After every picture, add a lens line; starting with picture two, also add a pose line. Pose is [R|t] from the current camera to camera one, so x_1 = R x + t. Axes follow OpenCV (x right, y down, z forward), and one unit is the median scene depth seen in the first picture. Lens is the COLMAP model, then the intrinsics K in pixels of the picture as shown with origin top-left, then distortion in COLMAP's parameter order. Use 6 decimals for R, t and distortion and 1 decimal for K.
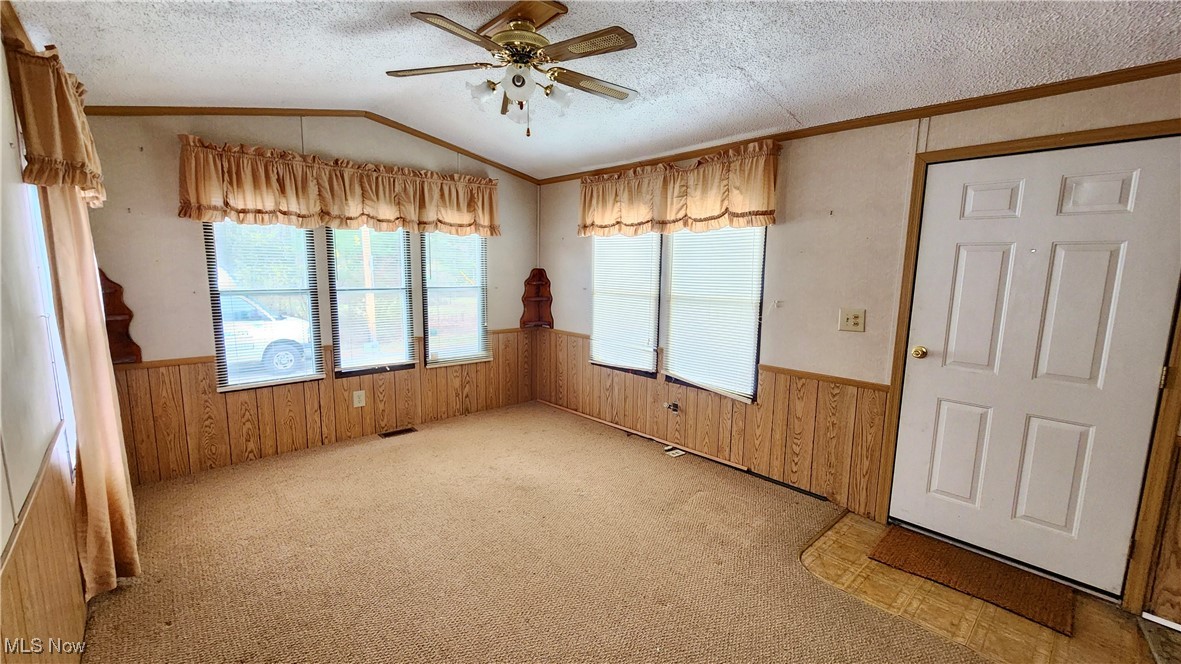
lens RADIAL K [[483.7, 0, 589.1], [0, 483.7, 333.2], [0, 0, 1]] dist [0.000494, -0.000316]
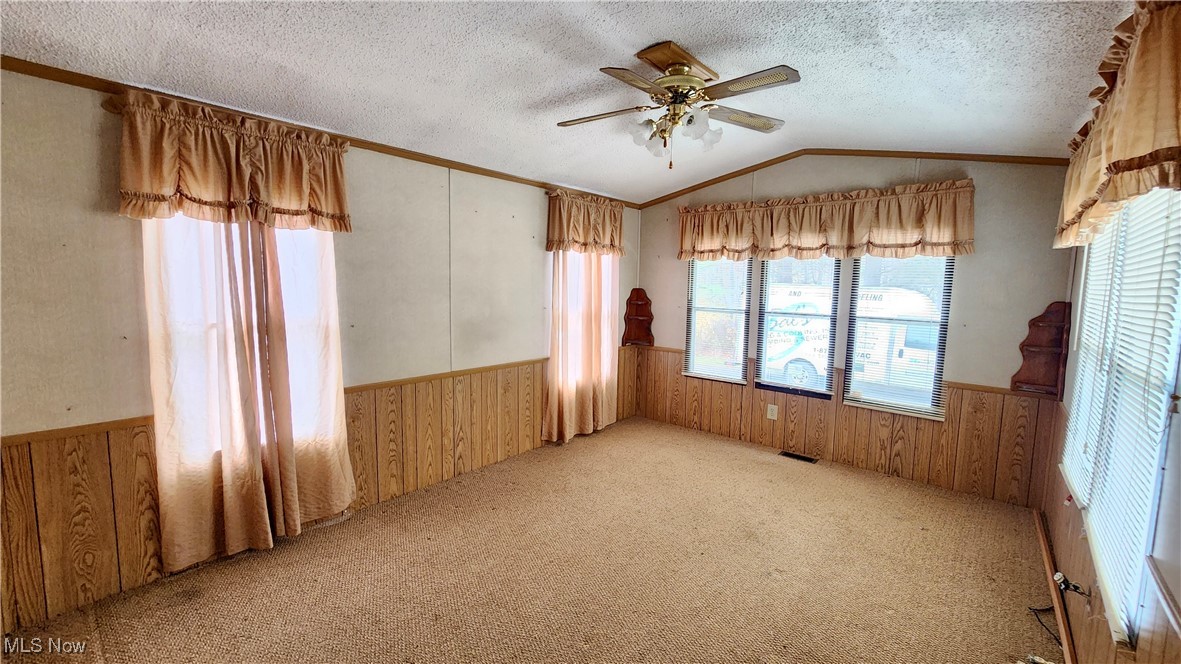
lens RADIAL K [[483.7, 0, 589.1], [0, 483.7, 333.2], [0, 0, 1]] dist [0.000494, -0.000316]
pose [[0.129383, 0.093862, -0.987142, 0.573875], [-0.158812, 0.984621, 0.072807, -0.057914], [0.978795, 0.147350, 0.142299, 0.436416]]
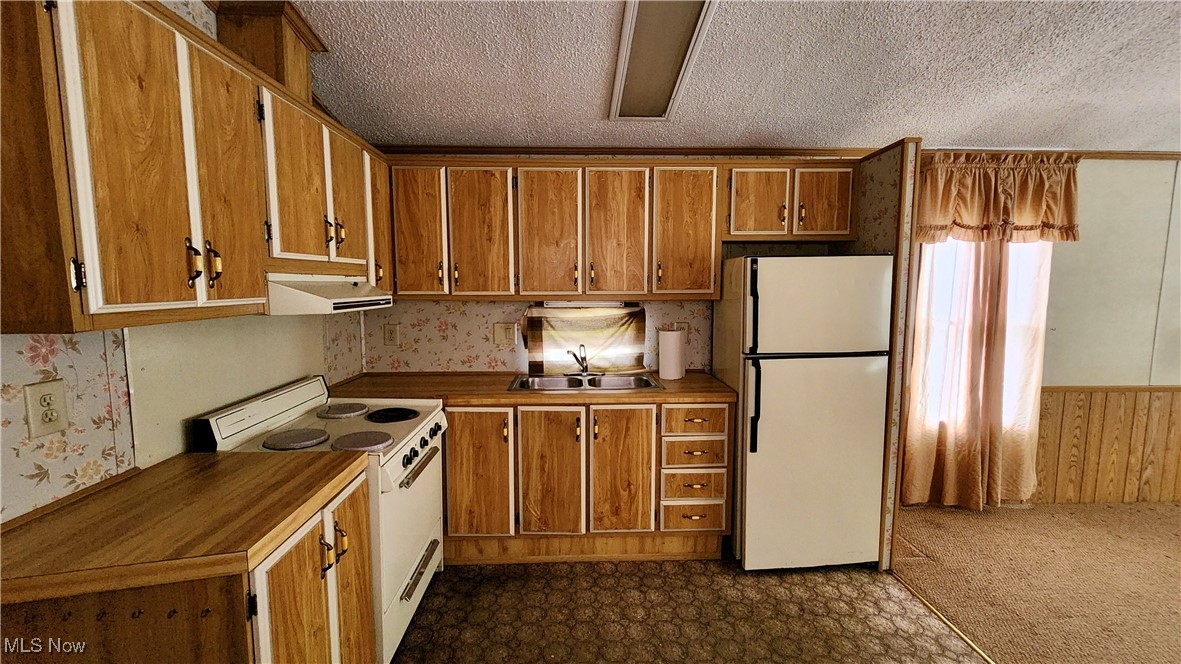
lens RADIAL K [[483.7, 0, 589.1], [0, 483.7, 333.2], [0, 0, 1]] dist [0.000494, -0.000316]
pose [[-0.650131, 0.066543, -0.756902, 0.896707], [-0.118623, 0.975054, 0.187611, -0.006305], [0.750505, 0.211758, -0.626020, 0.093470]]
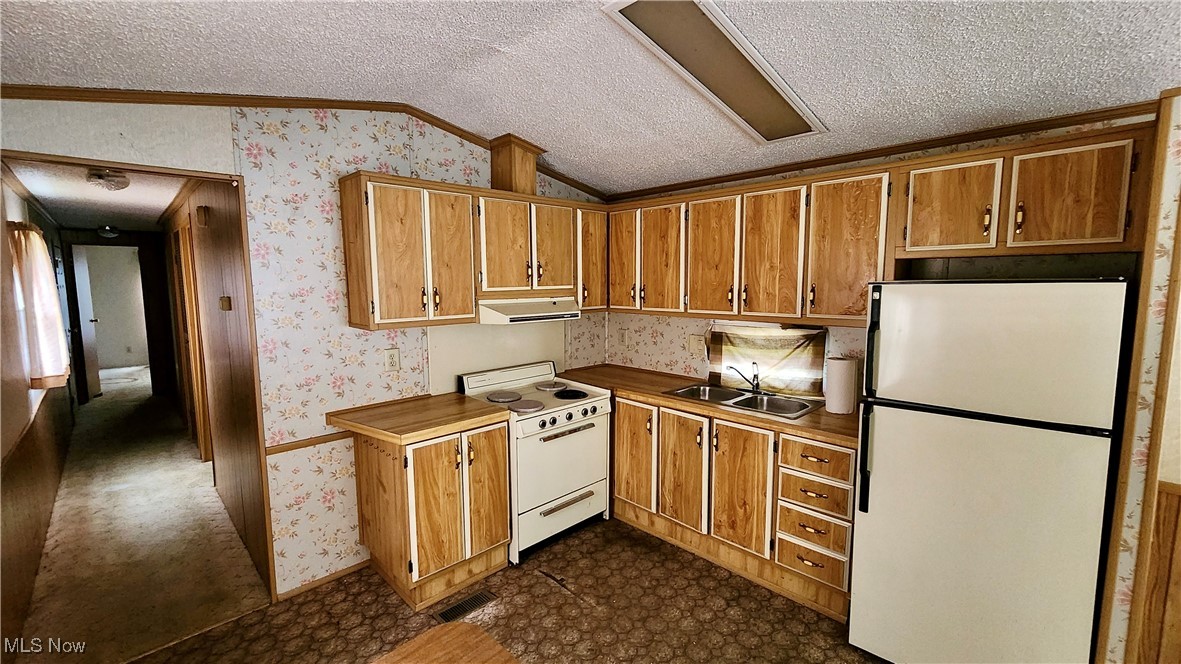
lens RADIAL K [[487.0, 0, 586.5], [0, 487.0, 333.9], [0, 0, 1]] dist [0.000001, -0.000013]
pose [[-0.999519, -0.002583, -0.030901, 0.615989], [-0.010430, 0.966464, 0.256591, -0.089556], [0.029202, 0.256790, -0.966026, 0.357230]]
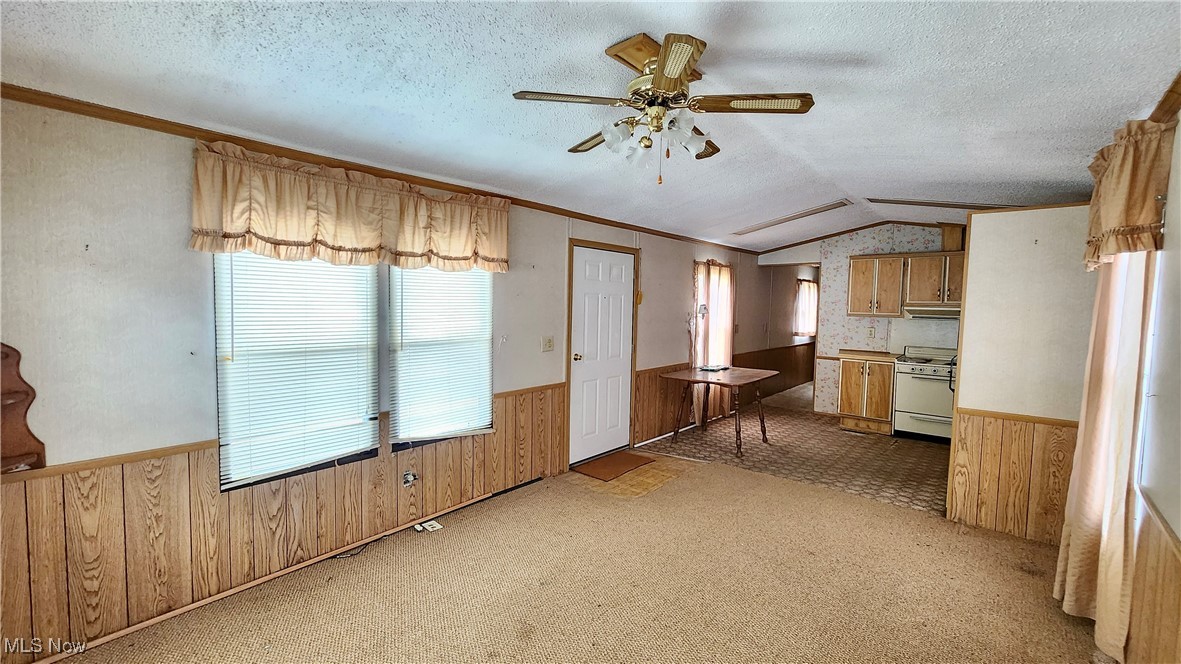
lens RADIAL K [[487.0, 0, 586.5], [0, 487.0, 333.9], [0, 0, 1]] dist [0.000001, -0.000013]
pose [[-0.108679, -0.076920, 0.991096, -0.676525], [0.125684, 0.987938, 0.090456, -0.128779], [-0.986100, 0.134396, -0.097701, 0.776077]]
